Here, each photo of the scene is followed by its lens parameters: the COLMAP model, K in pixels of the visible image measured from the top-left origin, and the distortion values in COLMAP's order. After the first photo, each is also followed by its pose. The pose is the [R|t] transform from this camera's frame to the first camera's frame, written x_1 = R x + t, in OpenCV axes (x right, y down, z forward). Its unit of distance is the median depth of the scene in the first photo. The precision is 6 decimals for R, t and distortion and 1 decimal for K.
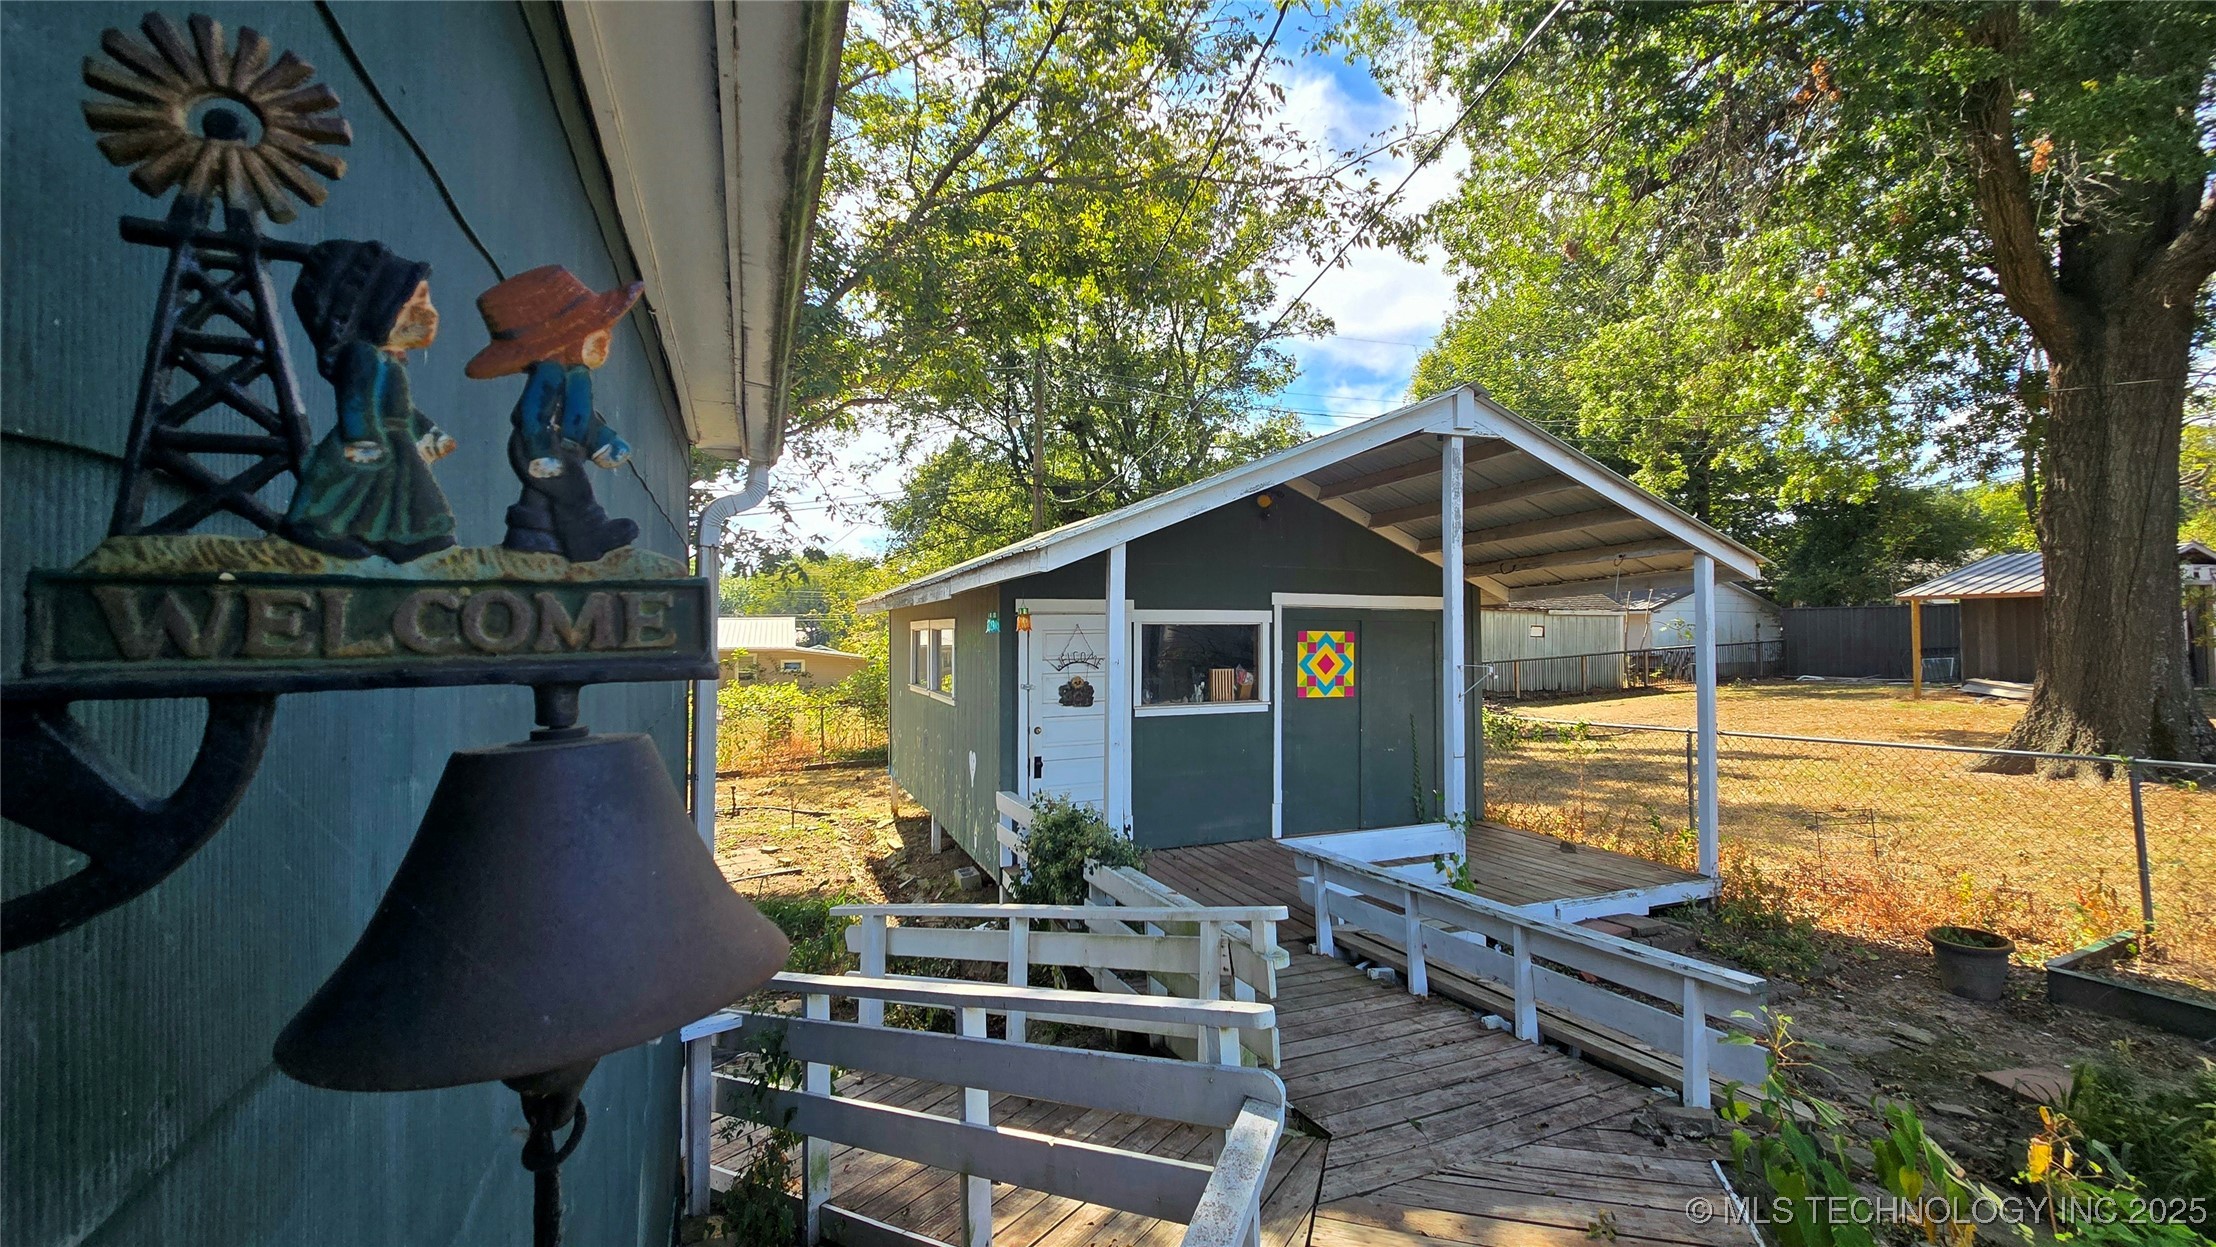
lens RADIAL K [[901.5, 0, 1108.1], [0, 901.5, 595.6], [0, 0, 1]] dist [0.001500, -0.000012]
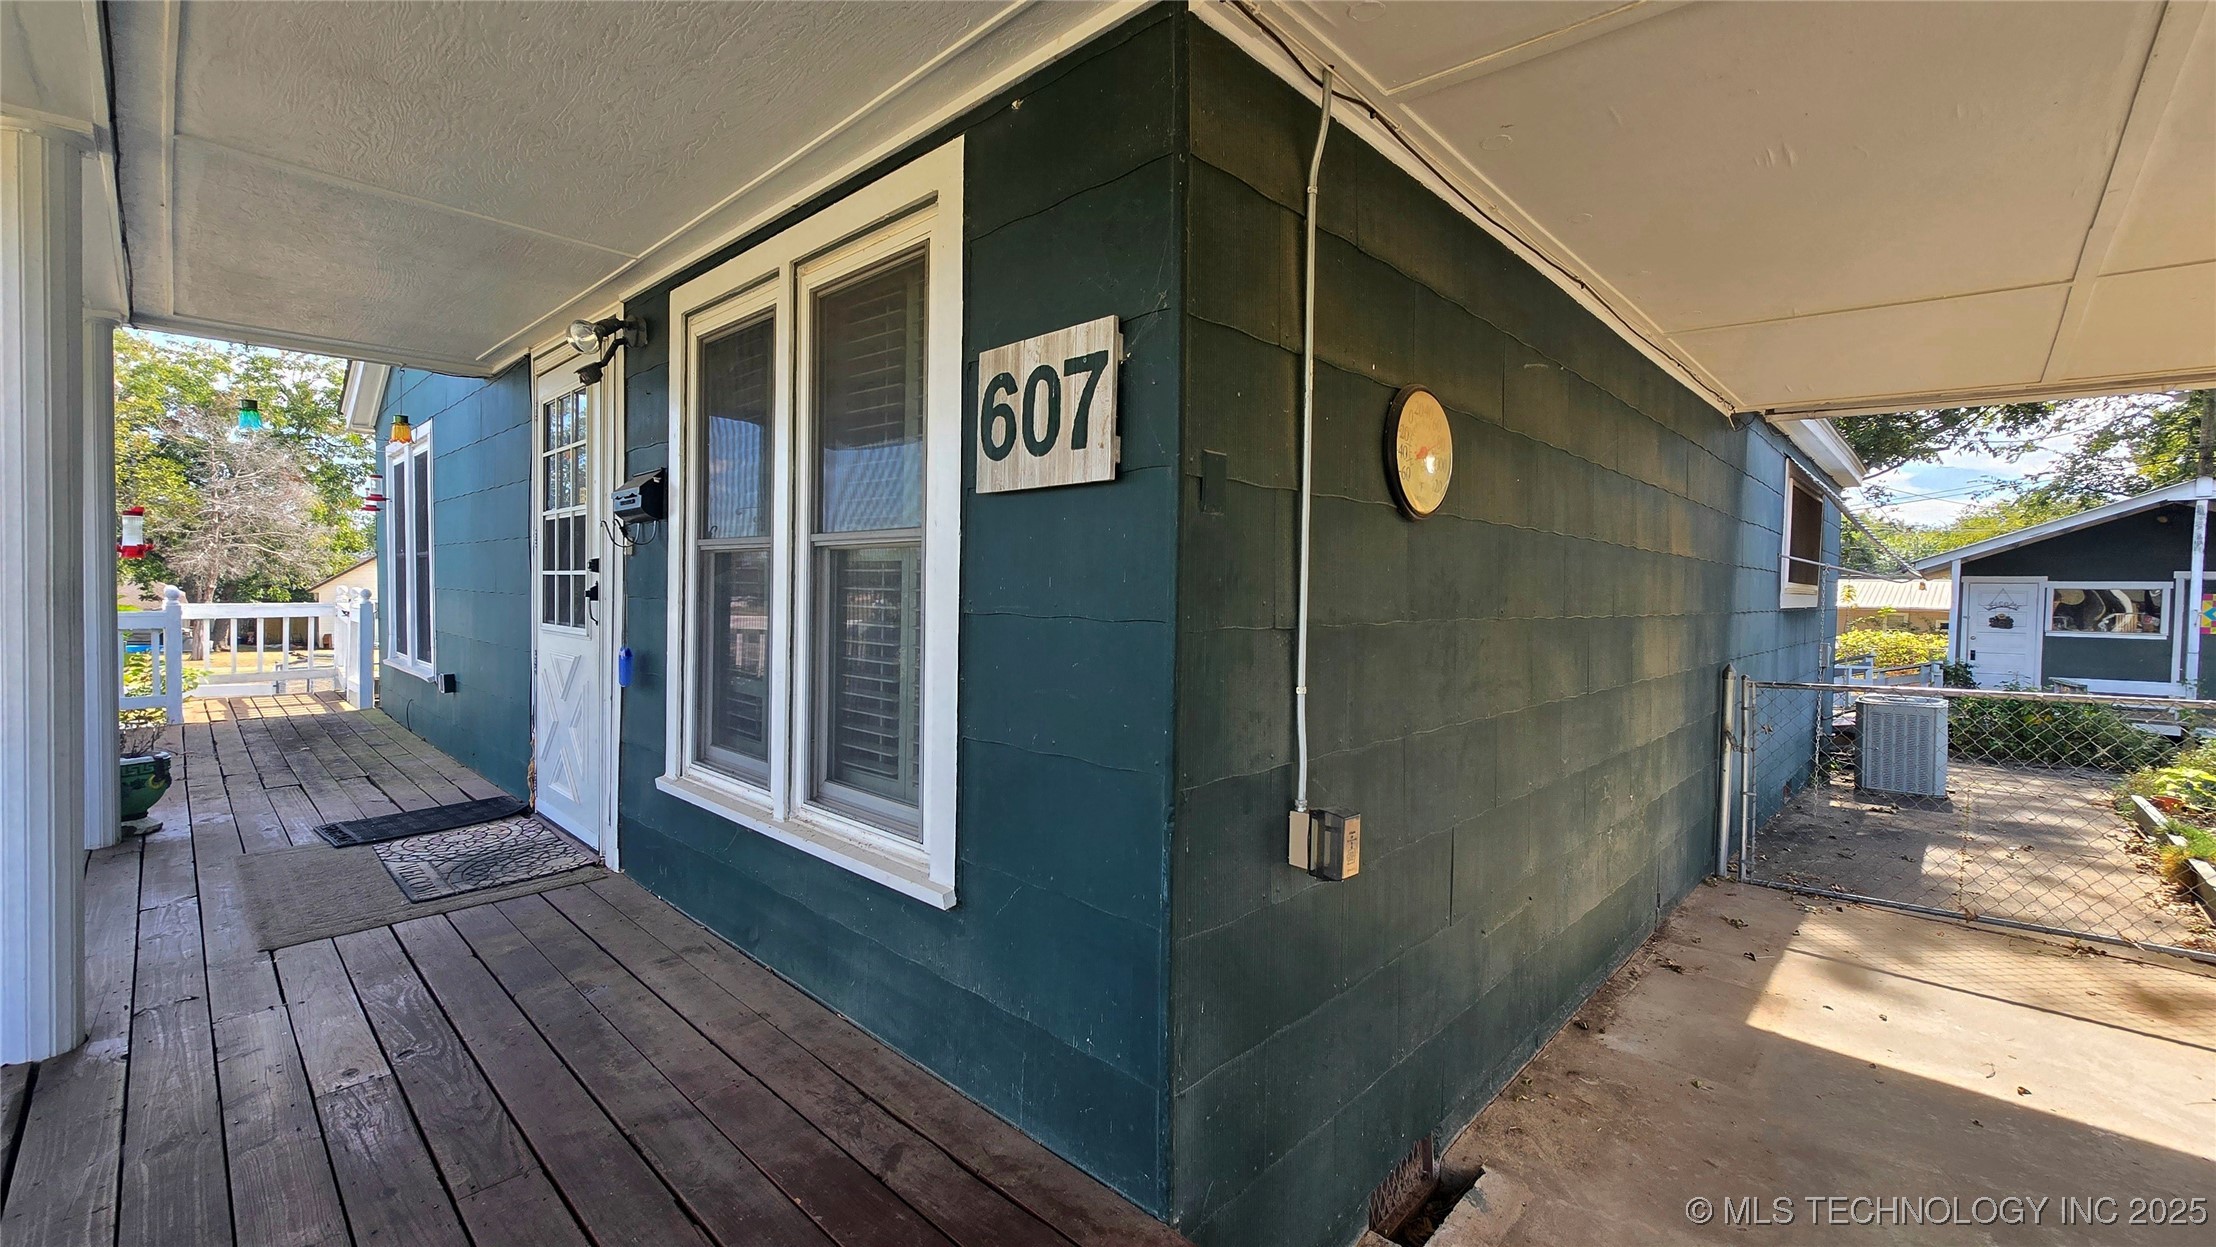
lens RADIAL K [[901.2, 0, 1106.1], [0, 901.2, 609.0], [0, 0, 1]] dist [-0.000414, 0.000061]
pose [[0.411597, 0.027319, -0.910957, 0.910867], [0.018894, 0.999080, 0.038499, -0.035370], [0.911170, -0.033058, 0.410702, -1.557238]]
